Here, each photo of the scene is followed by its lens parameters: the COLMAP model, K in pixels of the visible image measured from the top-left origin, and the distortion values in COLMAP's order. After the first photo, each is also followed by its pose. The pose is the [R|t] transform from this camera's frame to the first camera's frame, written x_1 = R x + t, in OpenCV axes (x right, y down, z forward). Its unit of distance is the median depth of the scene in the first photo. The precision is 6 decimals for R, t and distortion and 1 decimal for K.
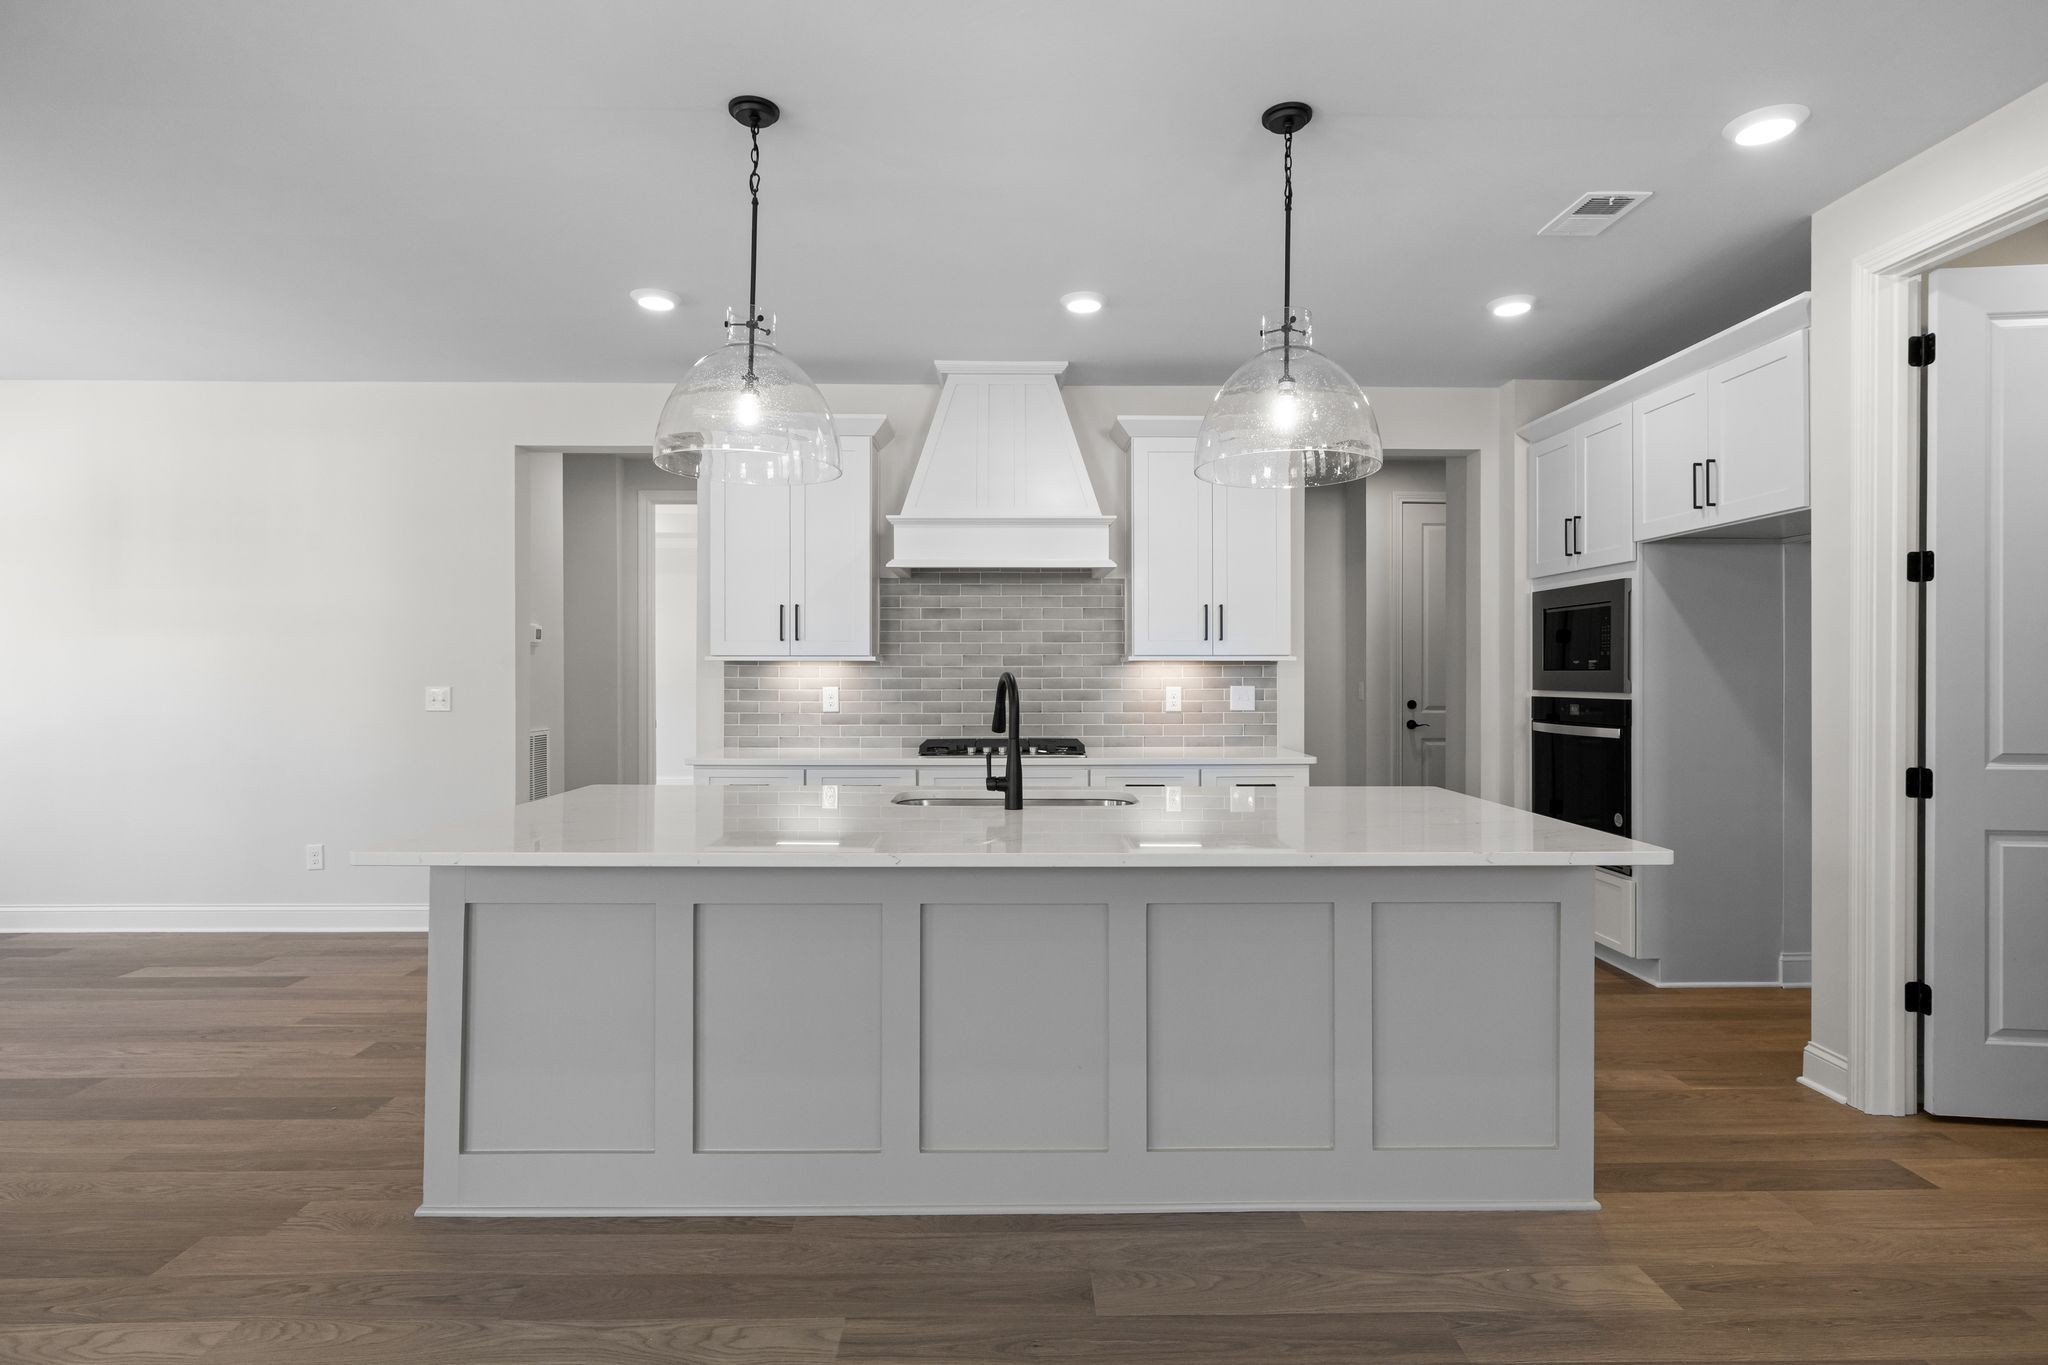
lens RADIAL K [[986.5, 0, 989.1], [0, 986.5, 674.5], [0, 0, 1]] dist [-0.004221, 0.000913]
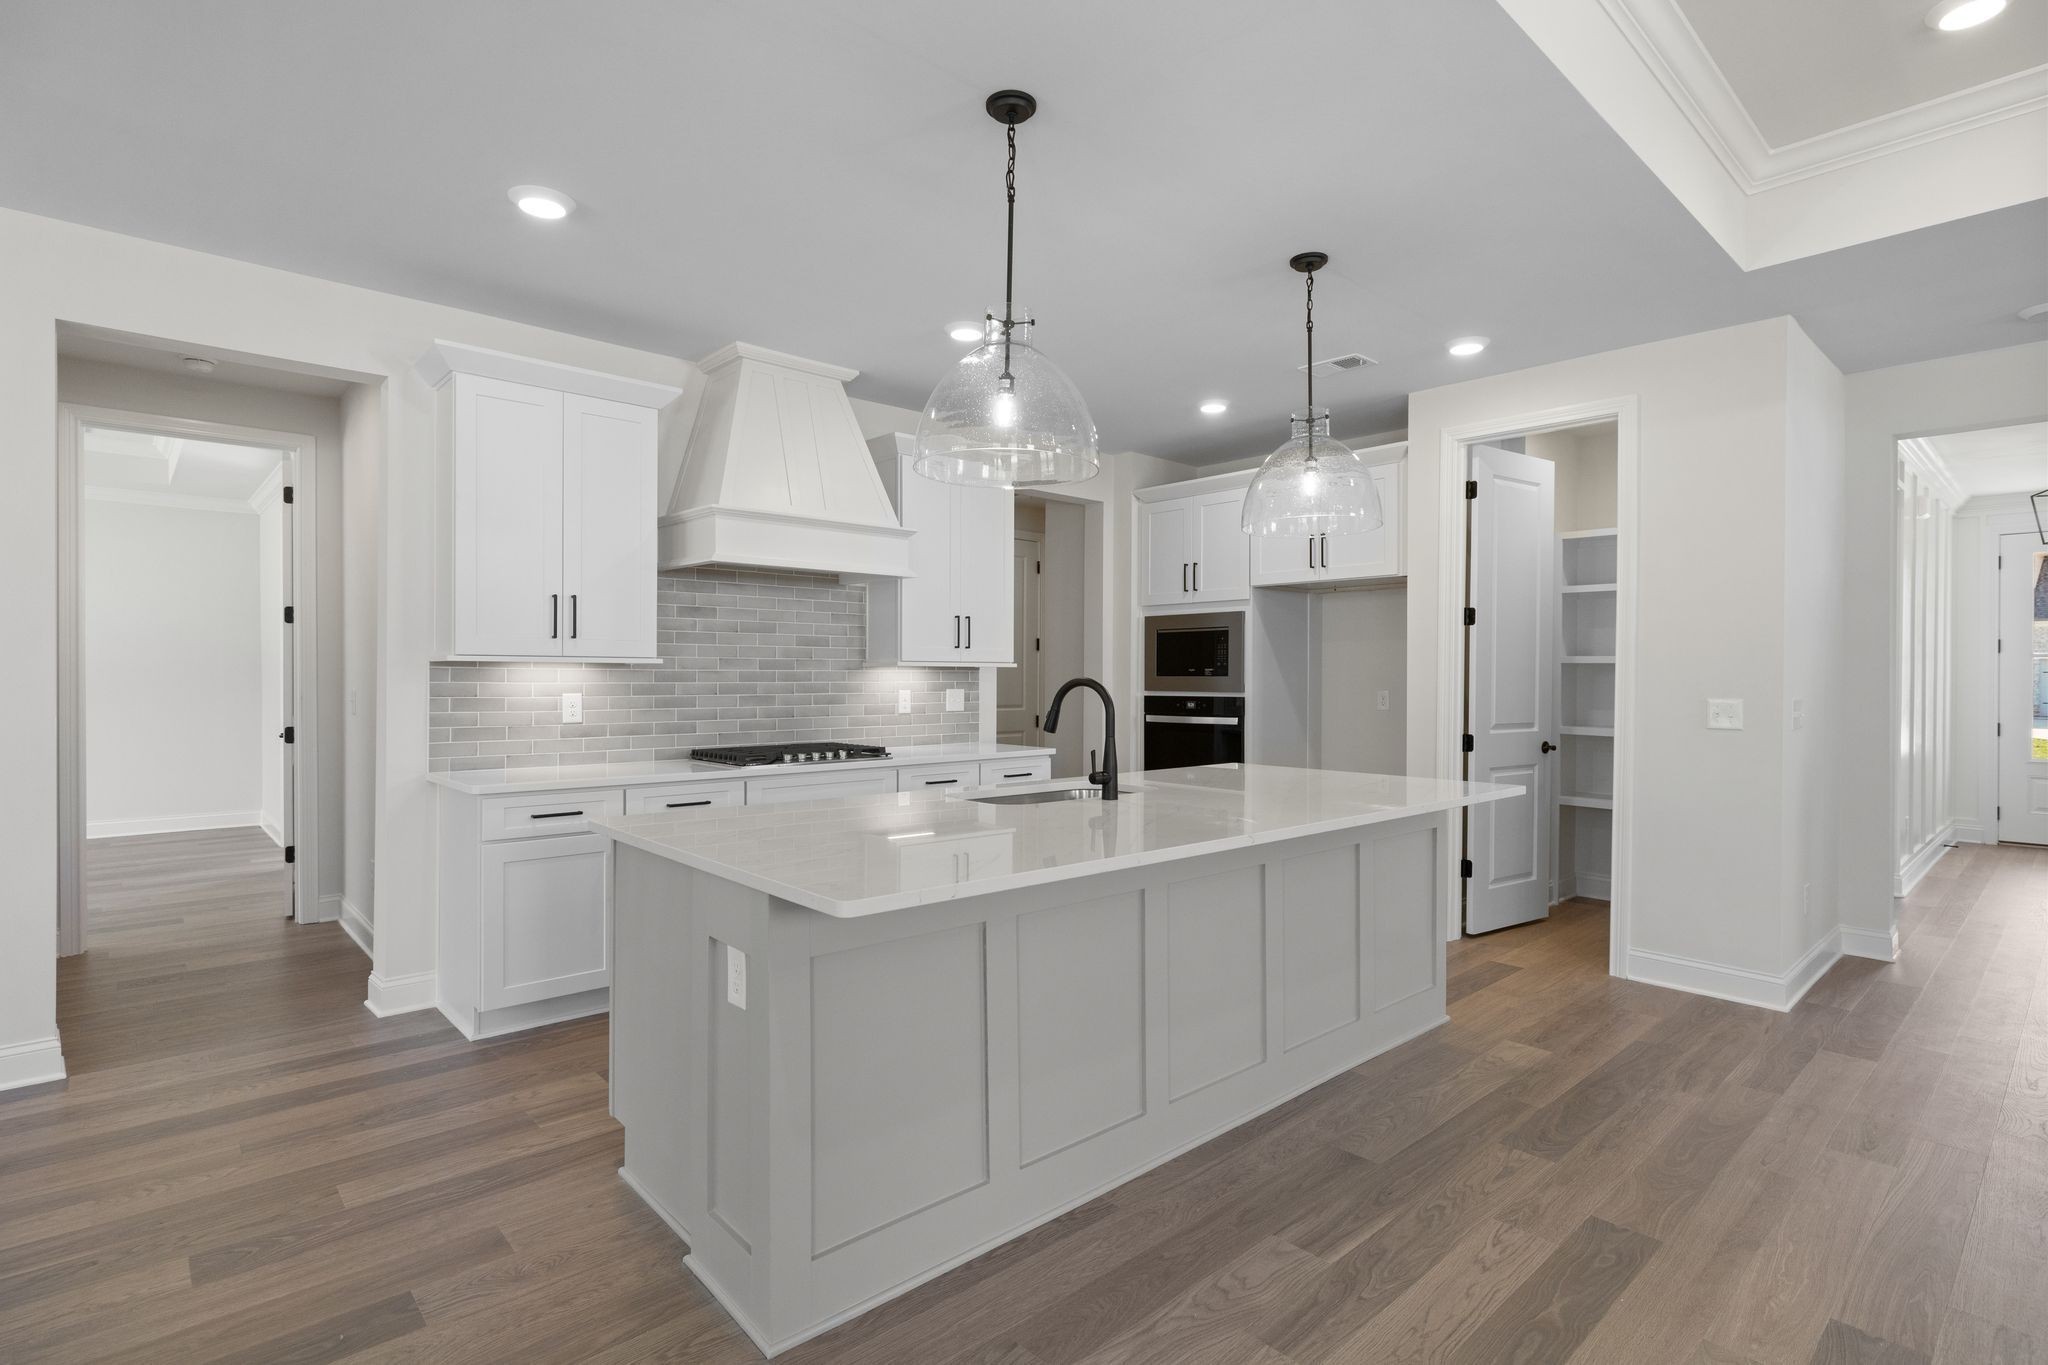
lens RADIAL K [[986.5, 0, 973.6], [0, 986.5, 686.6], [0, 0, 1]] dist [-0.004221, 0.000913]
pose [[0.764764, -0.004440, 0.644296, -0.504927], [-0.001338, 0.999963, 0.008479, -0.000944], [-0.644310, -0.007346, 0.764729, 0.149697]]
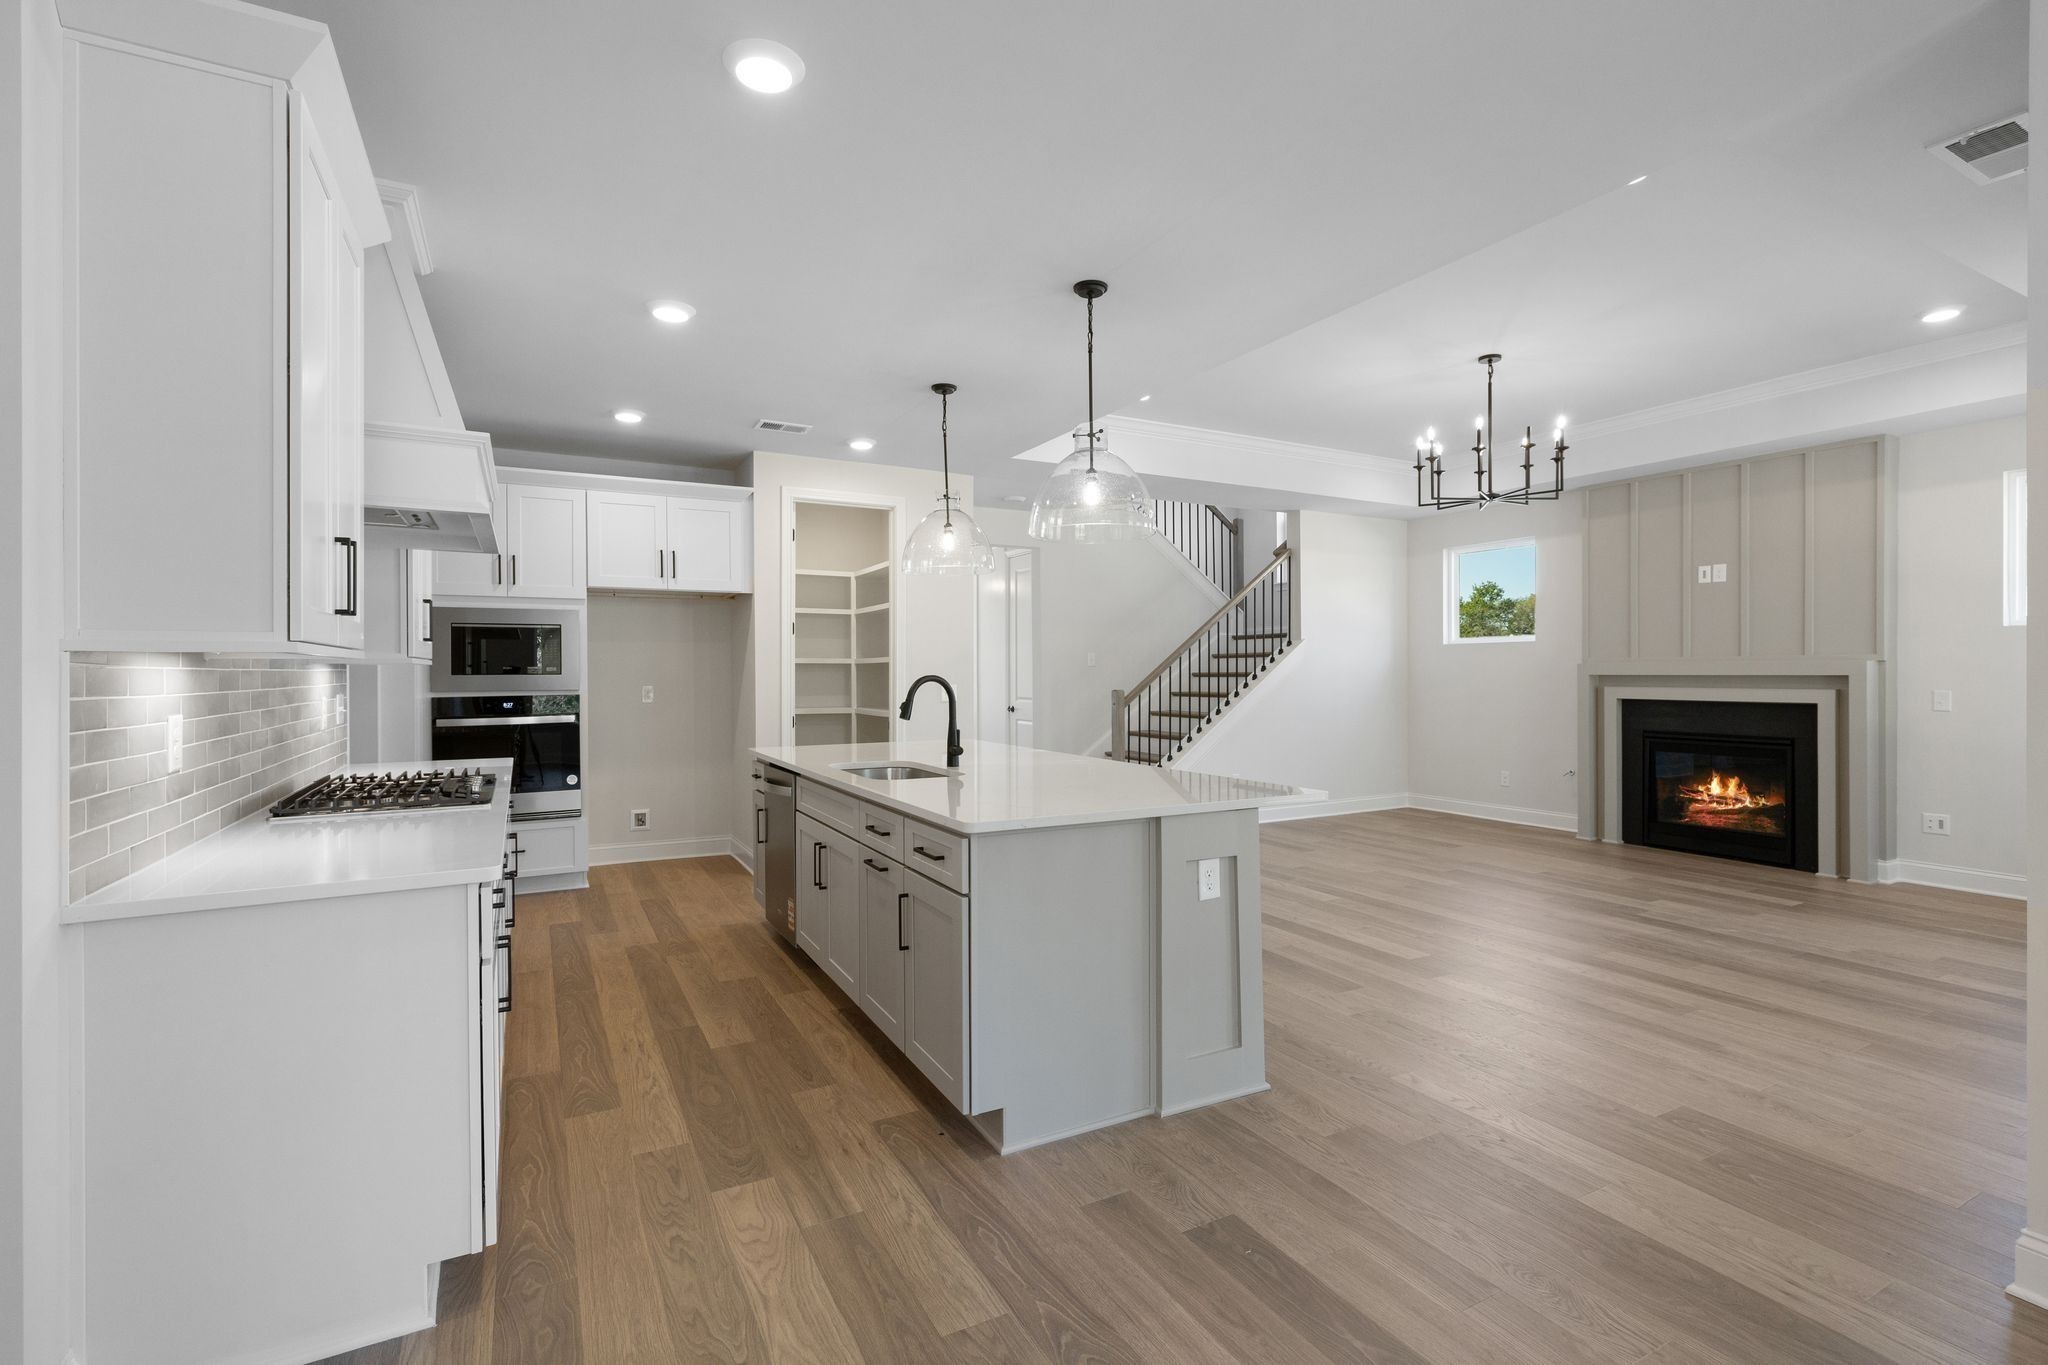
lens RADIAL K [[982.4, 0, 1007.2], [0, 982.4, 675.8], [0, 0, 1]] dist [0.002867, 0.000332]
pose [[-0.460044, -0.002201, 0.887893, -0.825744], [0.008479, 0.999940, 0.006872, -0.005467], [-0.887856, 0.010690, -0.459998, 0.995413]]
